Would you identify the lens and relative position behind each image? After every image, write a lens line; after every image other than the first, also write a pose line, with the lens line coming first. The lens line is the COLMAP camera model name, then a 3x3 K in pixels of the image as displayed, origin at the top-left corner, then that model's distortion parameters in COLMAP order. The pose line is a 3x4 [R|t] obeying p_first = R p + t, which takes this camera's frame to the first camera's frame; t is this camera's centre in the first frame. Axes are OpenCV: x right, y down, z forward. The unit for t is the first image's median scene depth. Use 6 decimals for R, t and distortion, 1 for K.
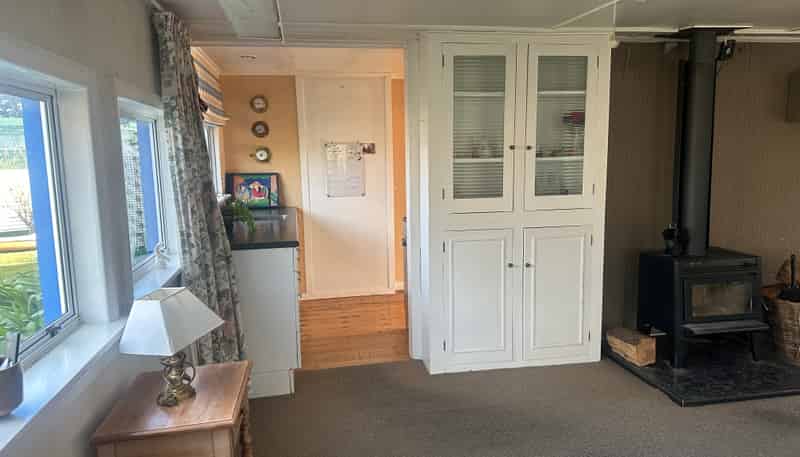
lens RADIAL K [[552.1, 0, 392.2], [0, 552.1, 227.2], [0, 0, 1]] dist [0.070797, -0.060379]
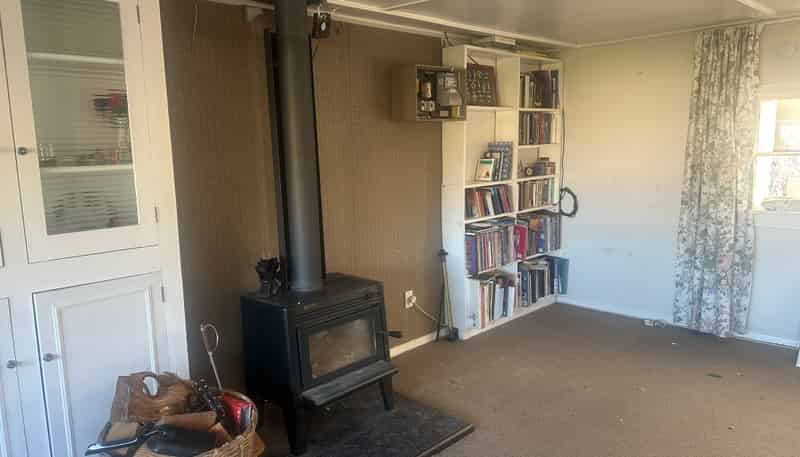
lens RADIAL K [[552.1, 0, 399.0], [0, 552.1, 228.8], [0, 0, 1]] dist [0.070797, -0.060379]
pose [[0.822655, -0.101852, 0.559343, 0.230429], [0.099924, 0.994410, 0.034111, -0.046427], [-0.559690, 0.027831, 0.828234, 0.313206]]
